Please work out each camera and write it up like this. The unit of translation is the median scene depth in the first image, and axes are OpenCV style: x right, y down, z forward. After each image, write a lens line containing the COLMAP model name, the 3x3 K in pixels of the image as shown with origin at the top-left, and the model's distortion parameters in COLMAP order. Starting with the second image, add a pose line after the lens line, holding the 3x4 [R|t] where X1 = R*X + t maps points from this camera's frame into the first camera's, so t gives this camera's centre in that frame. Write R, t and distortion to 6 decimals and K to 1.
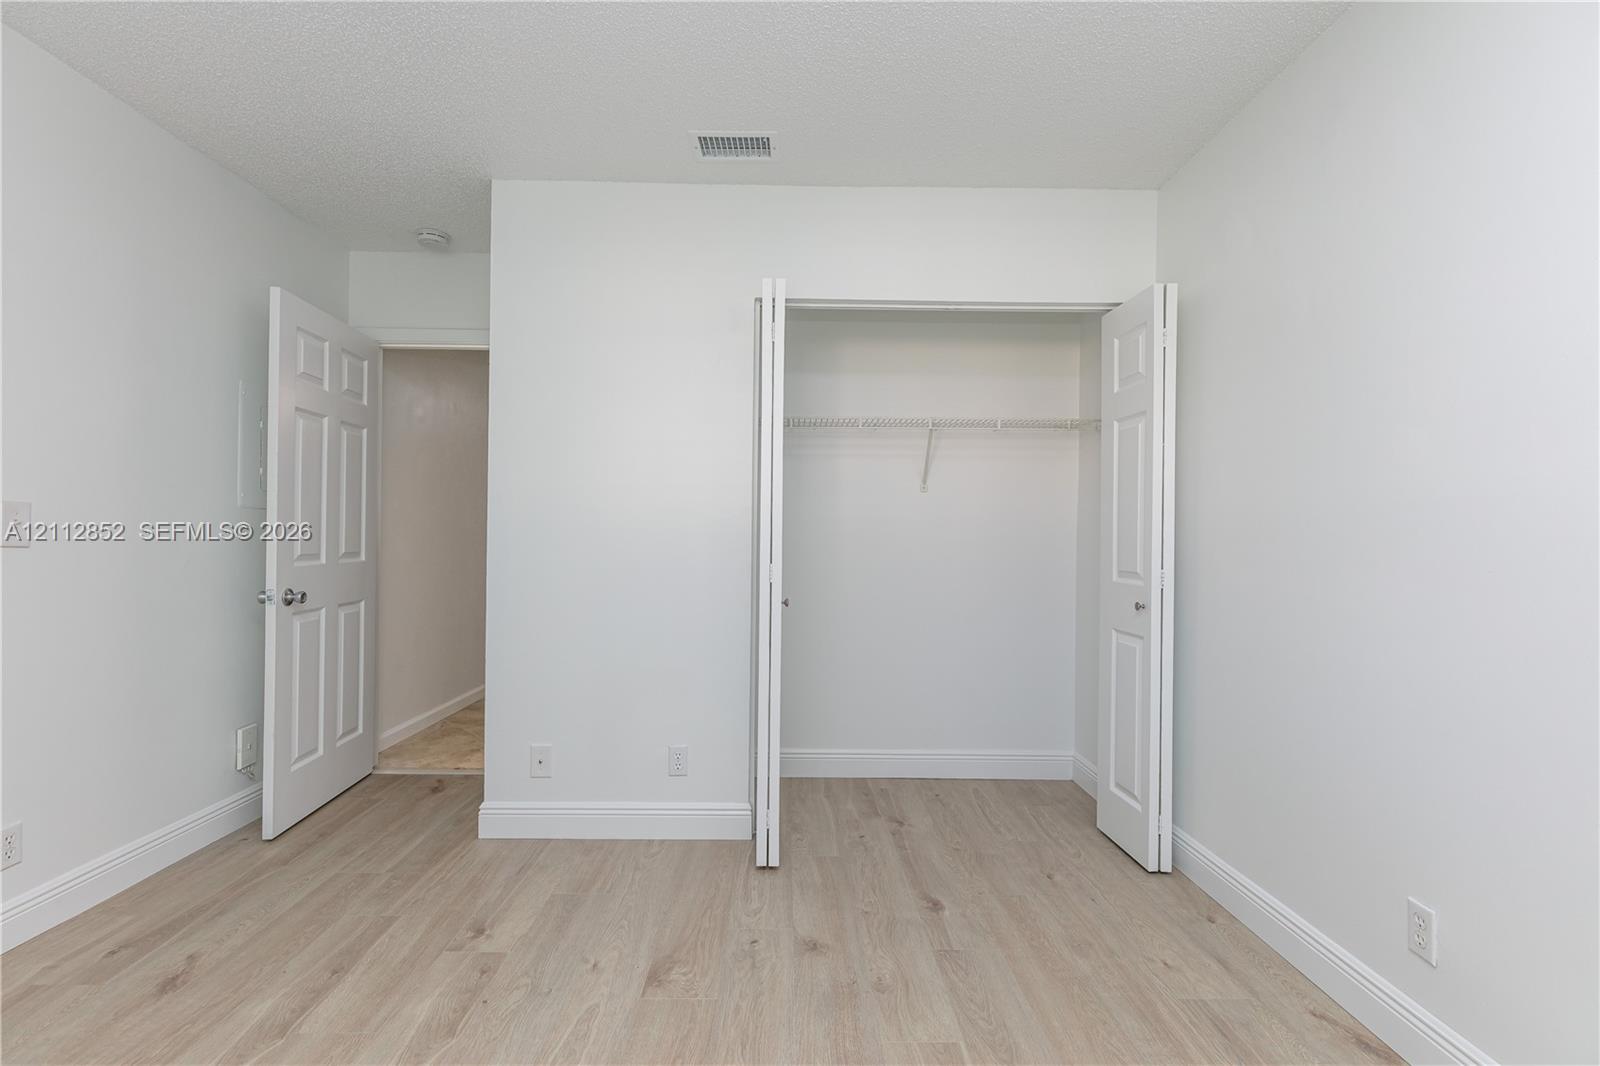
lens RADIAL K [[744.2, 0, 787.4], [0, 744.2, 534.8], [0, 0, 1]] dist [0.015191, -0.000225]
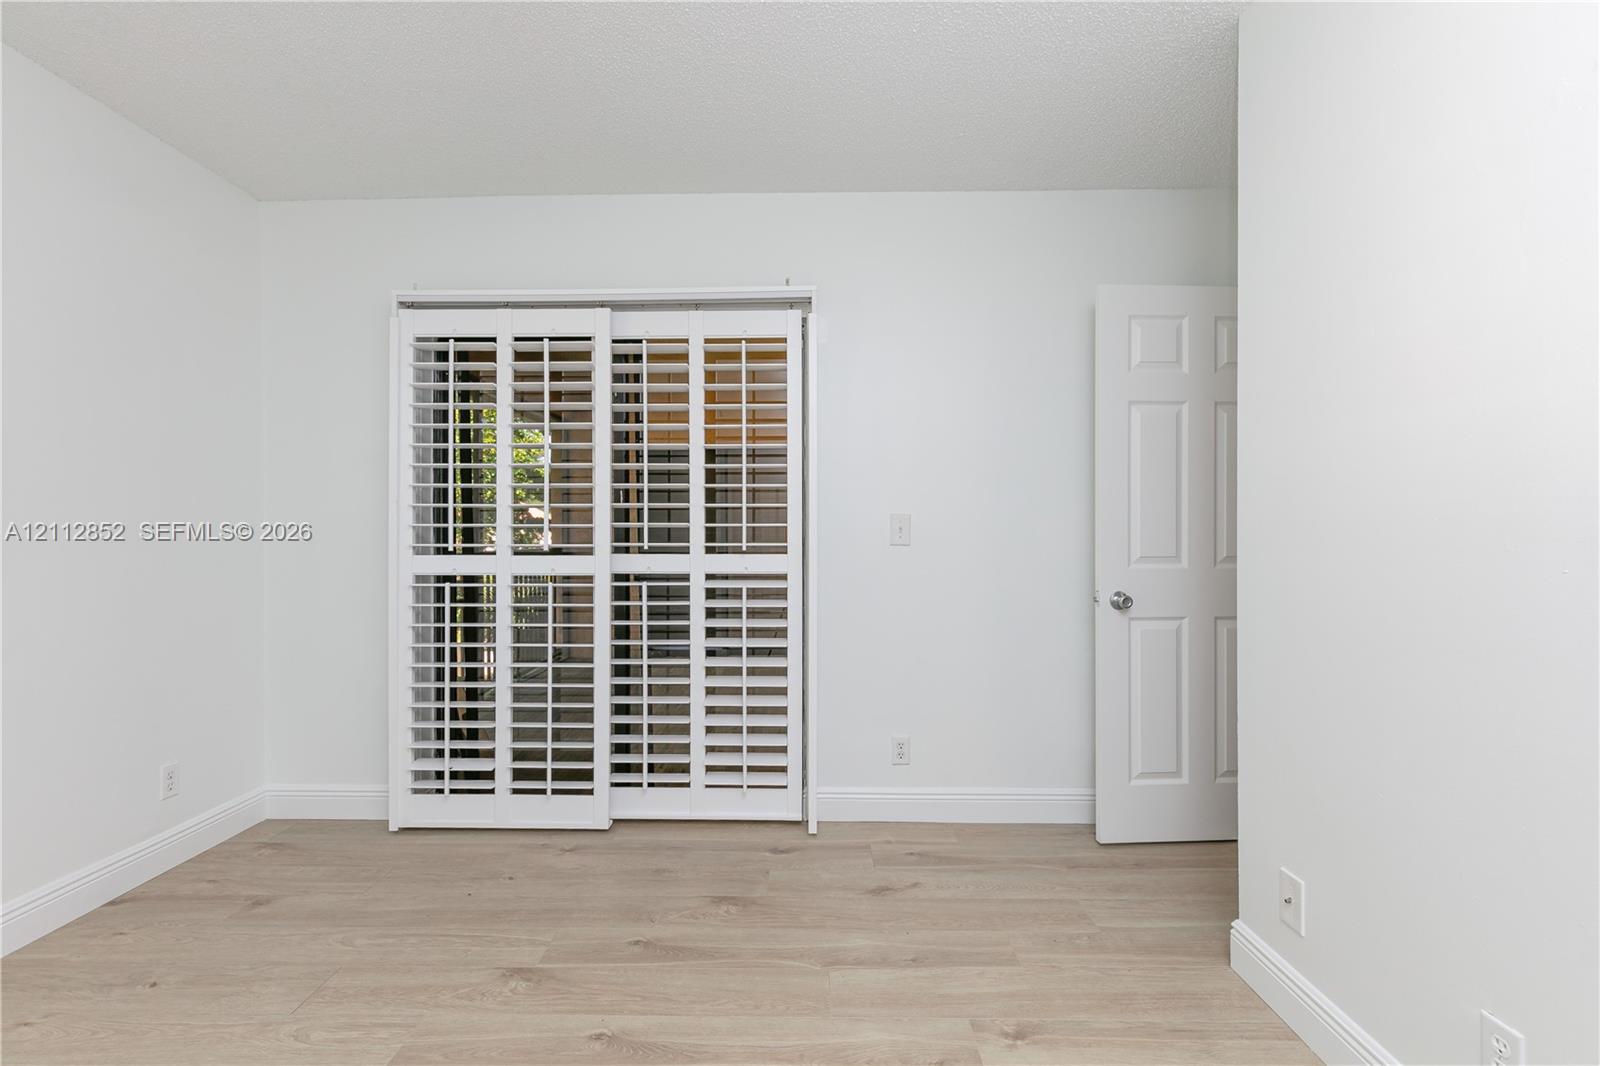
lens RADIAL K [[736.7, 0, 792.5], [0, 736.7, 536.4], [0, 0, 1]] dist [0.007756, -0.001007]
pose [[-0.029371, -0.006358, -0.999548, 0.379199], [0.003993, 0.999971, -0.006478, 0.006436], [0.999561, -0.004182, -0.029344, 0.784289]]
